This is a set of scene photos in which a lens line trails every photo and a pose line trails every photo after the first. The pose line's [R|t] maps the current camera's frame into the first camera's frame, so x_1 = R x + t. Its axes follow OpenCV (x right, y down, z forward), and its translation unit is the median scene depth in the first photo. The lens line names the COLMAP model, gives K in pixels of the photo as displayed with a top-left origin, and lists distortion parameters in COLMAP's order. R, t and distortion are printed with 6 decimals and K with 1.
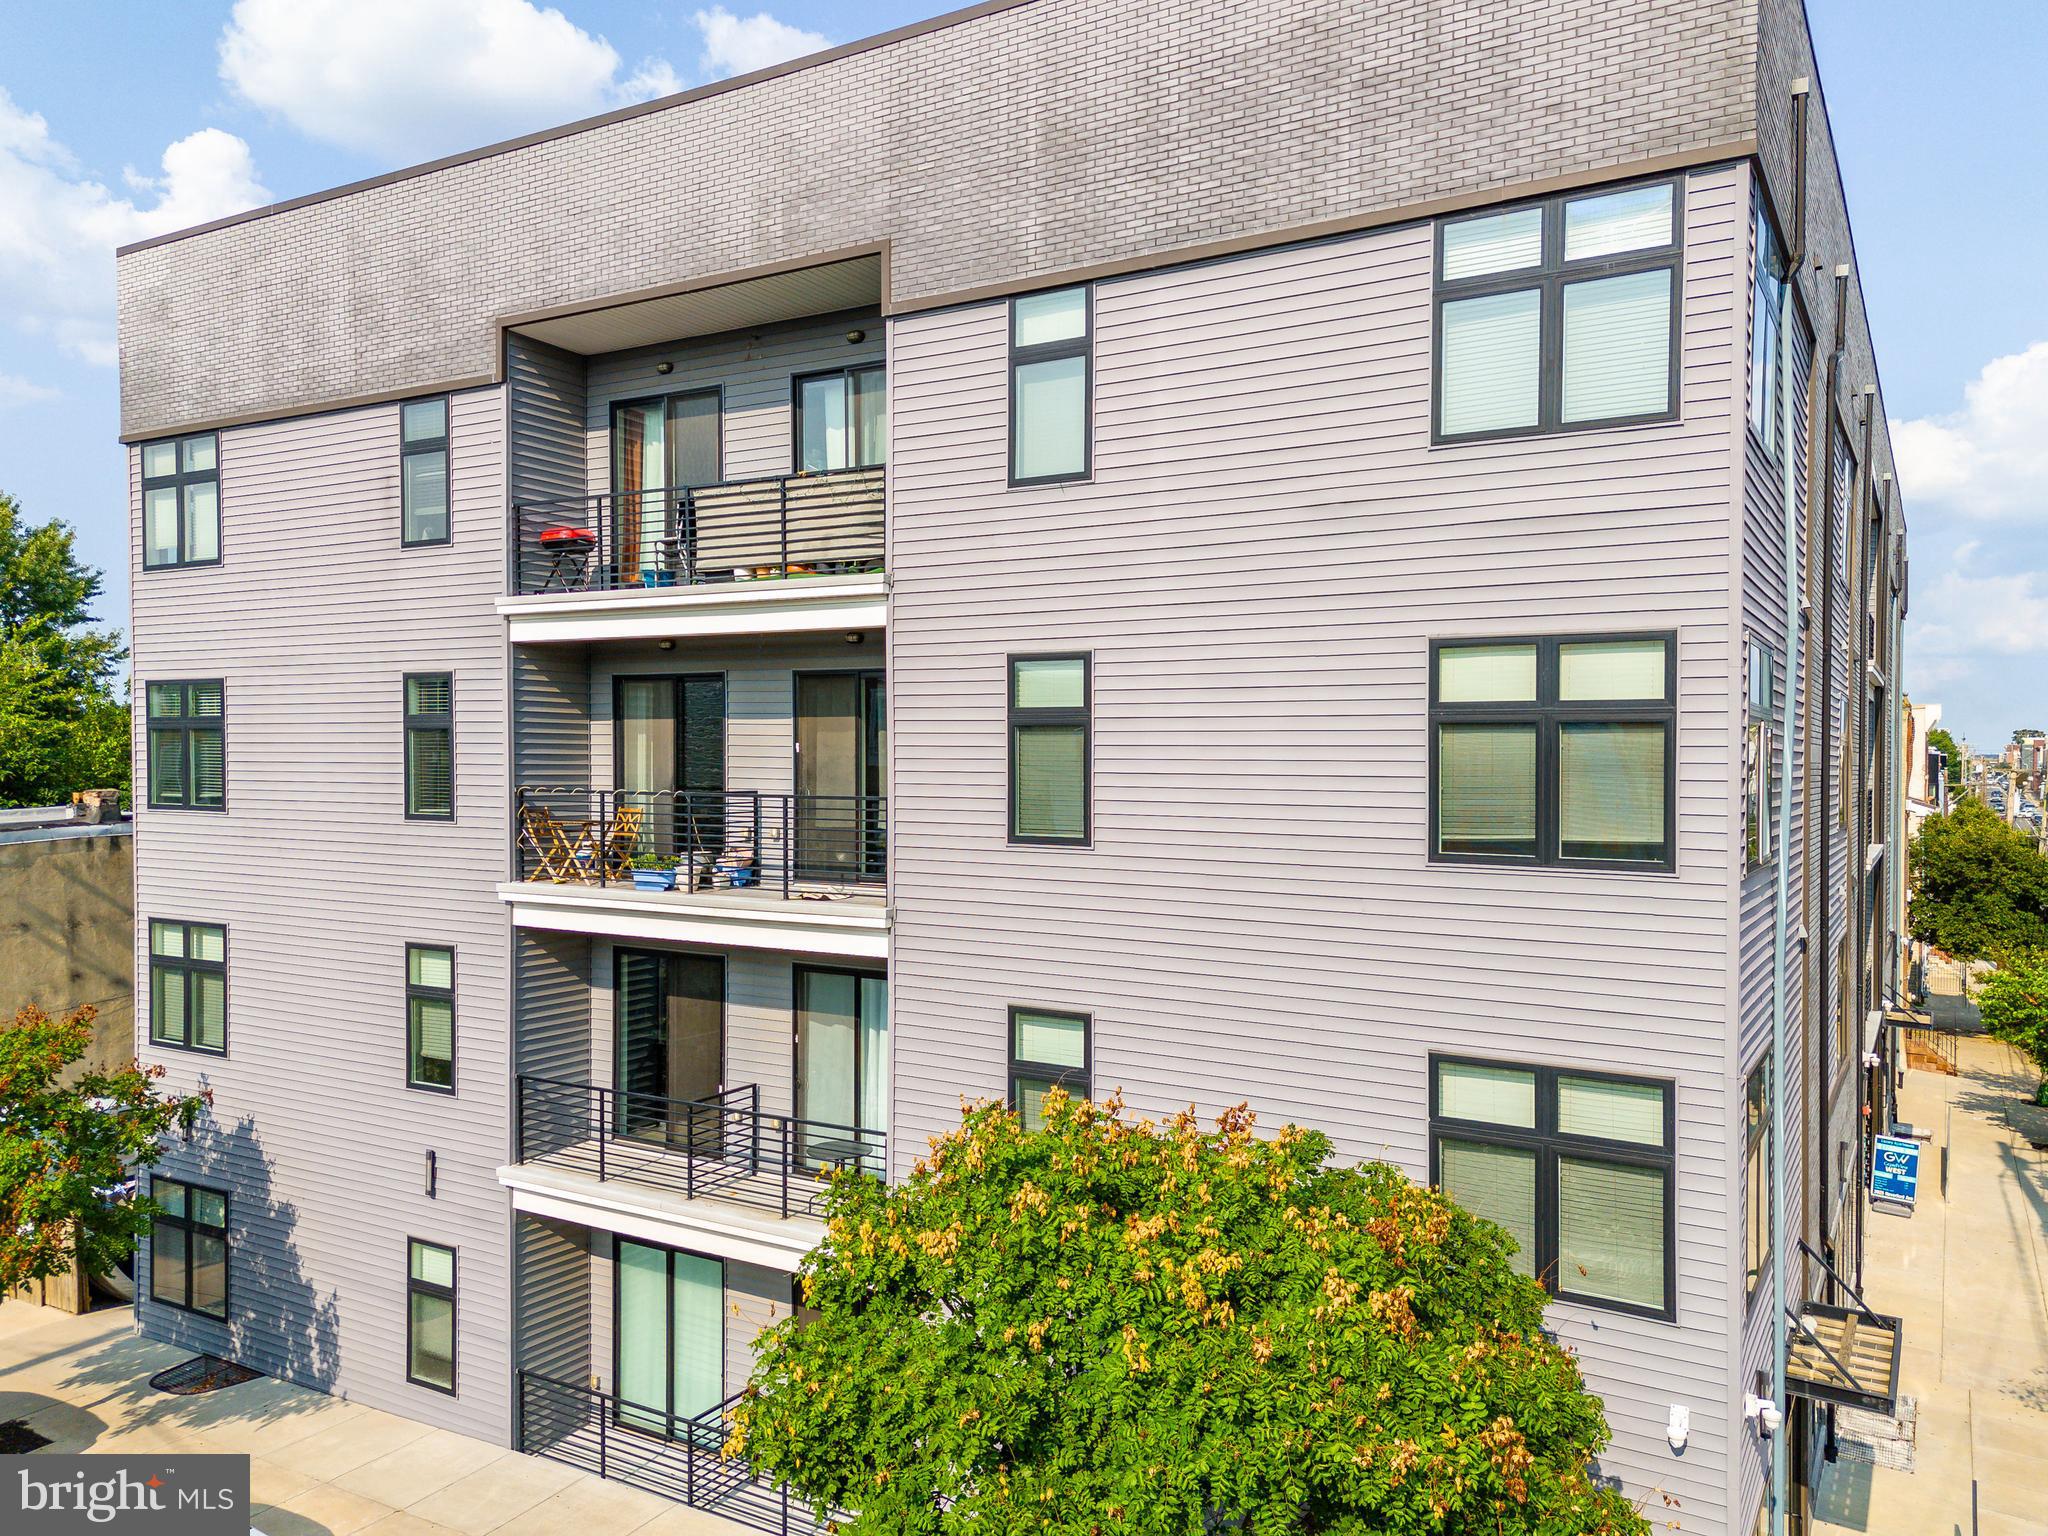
lens RADIAL K [[1494.4, 0, 1018.9], [0, 1494.4, 777.4], [0, 0, 1]] dist [0.083230, -0.075900]
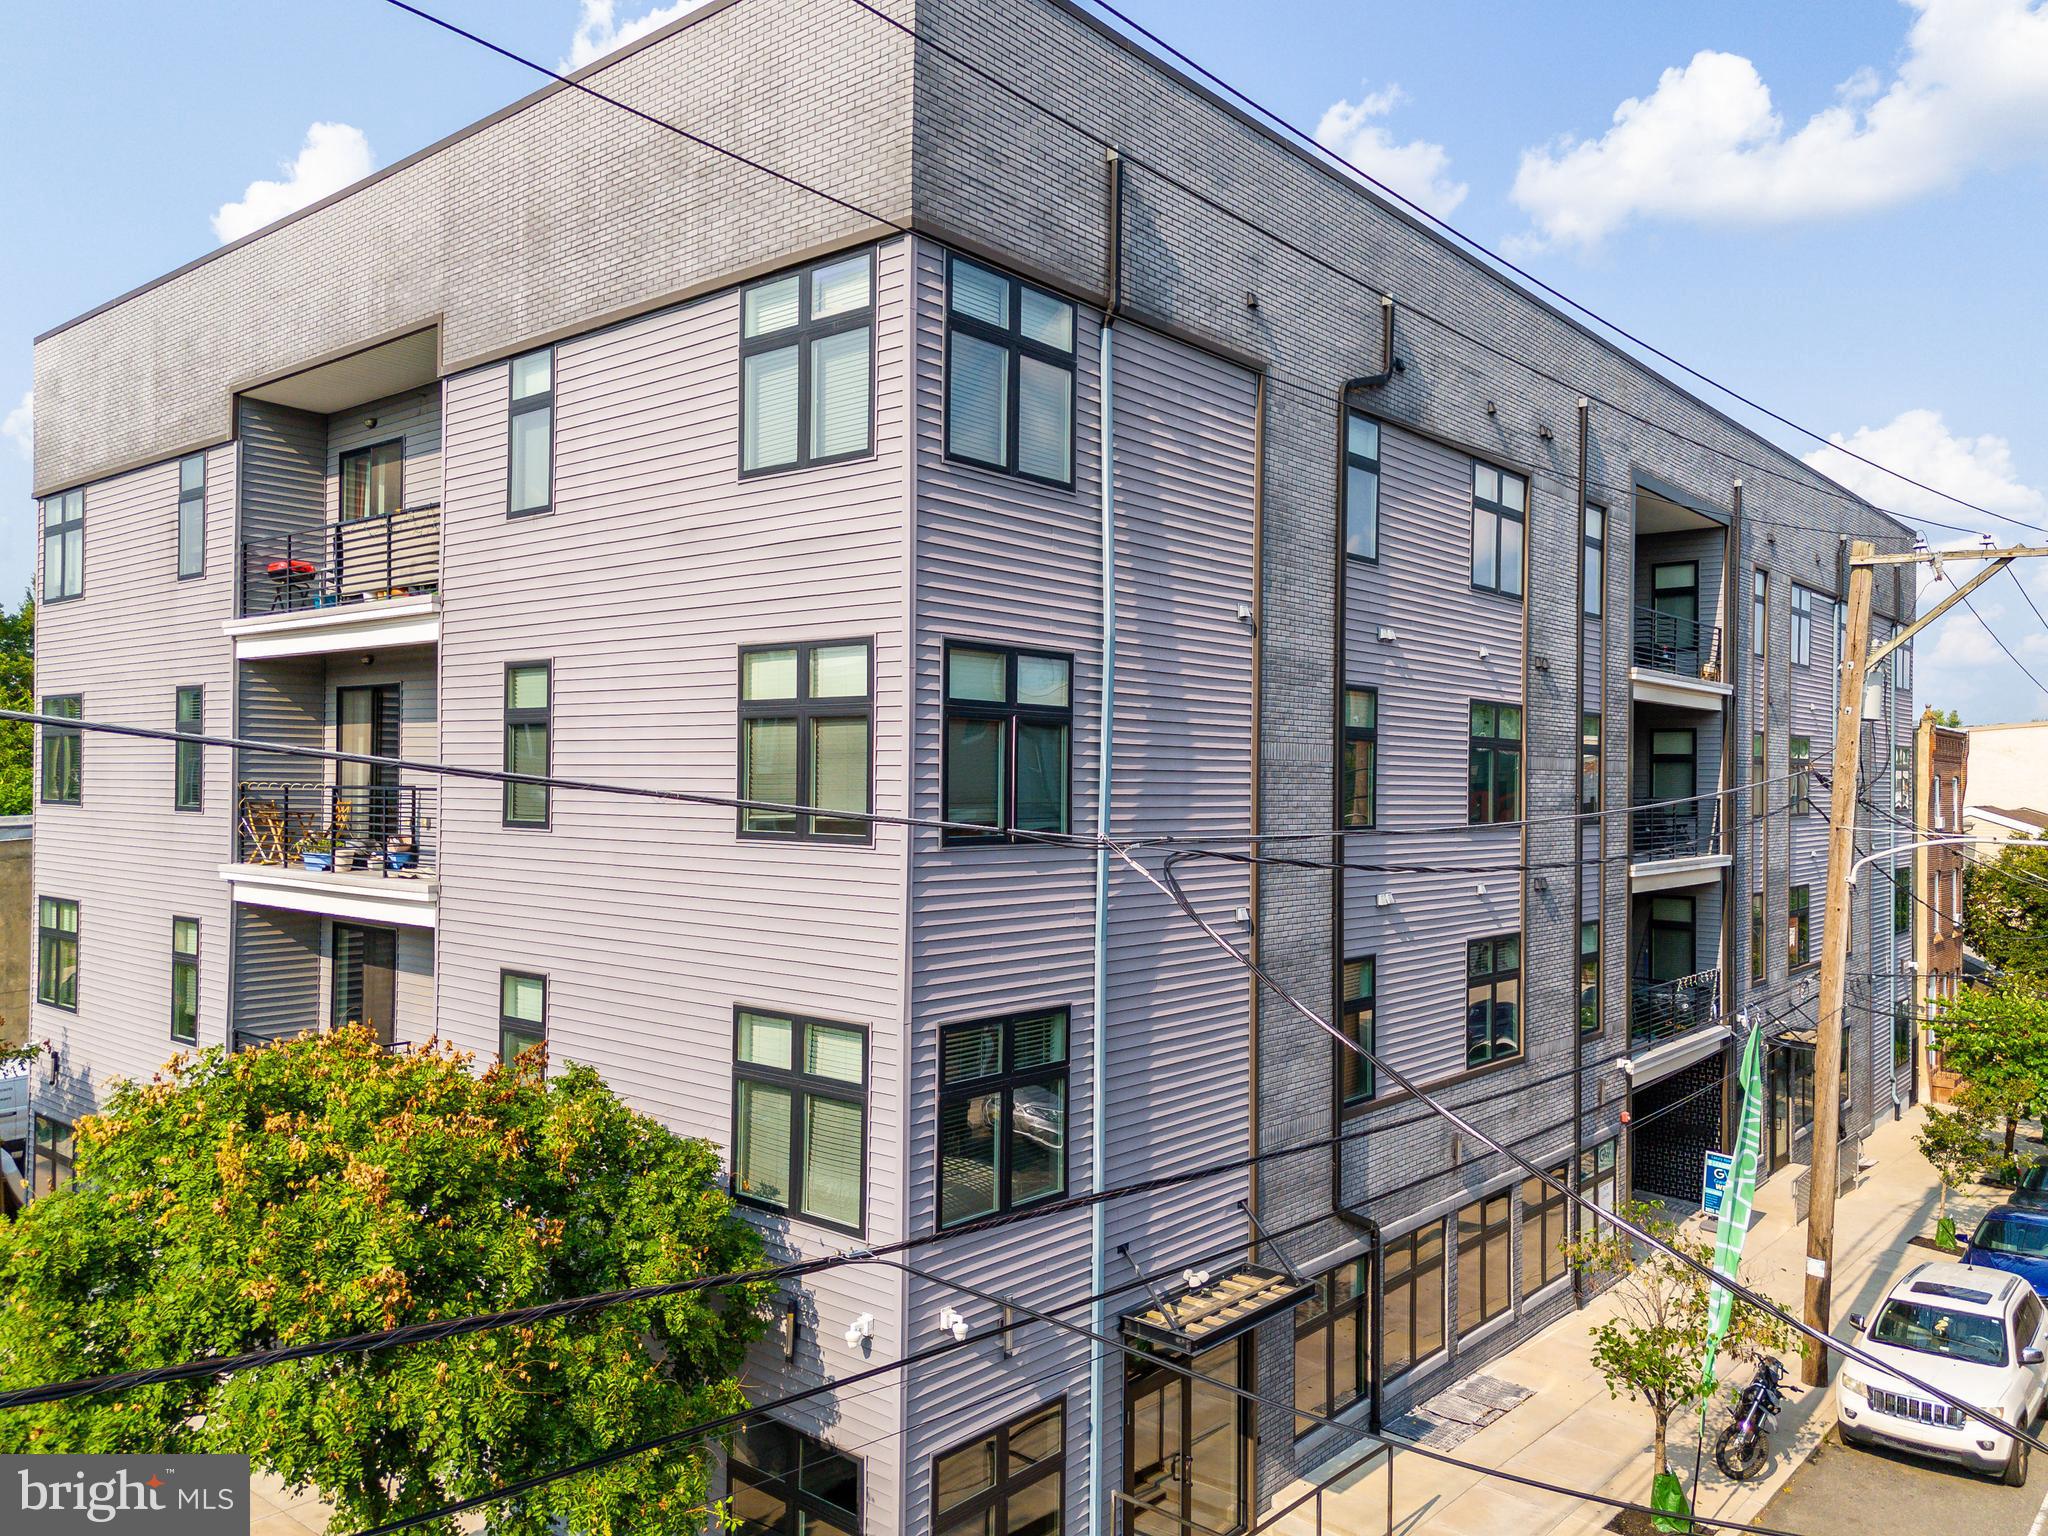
lens RADIAL K [[1503.3, 0, 1021.1], [0, 1503.3, 761.3], [0, 0, 1]] dist [0.066607, -0.047428]
pose [[0.987278, 0.002177, -0.158988, 0.460434], [-0.006588, 0.999608, -0.027223, 0.018394], [0.158866, 0.027925, 0.986905, -0.072846]]
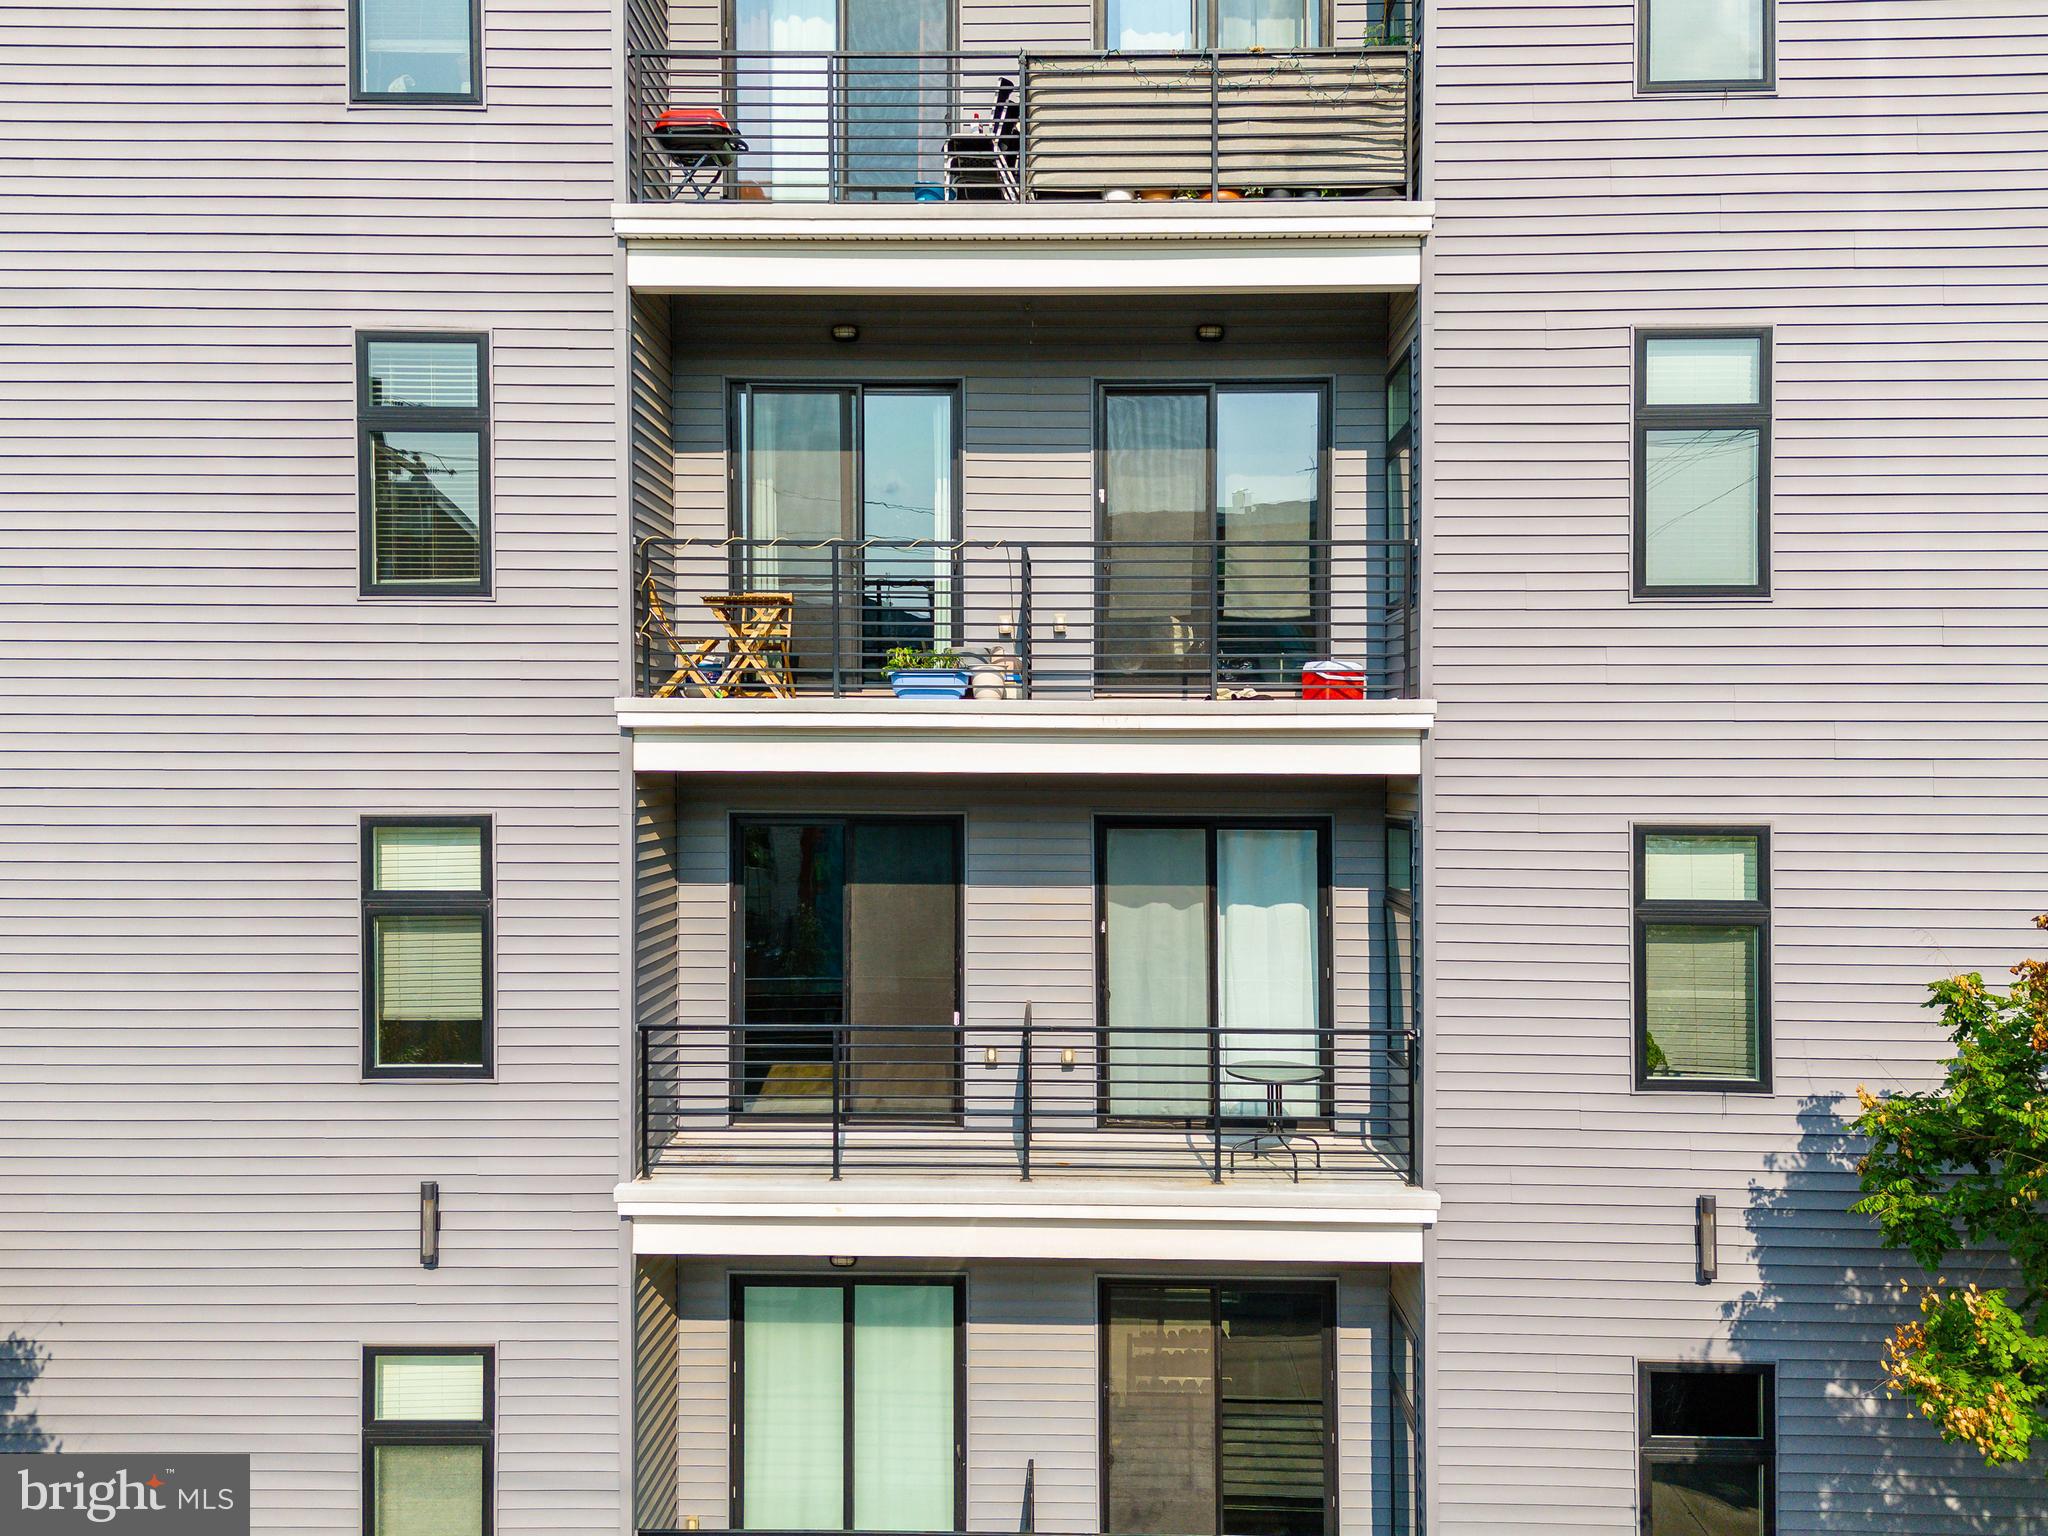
lens RADIAL K [[1503.3, 0, 1021.1], [0, 1503.3, 761.3], [0, 0, 1]] dist [0.066607, -0.047428]
pose [[0.867994, -0.004597, 0.496553, -0.503952], [0.010643, 0.999900, -0.009347, 0.103008], [-0.496461, 0.013398, 0.867956, 0.421543]]
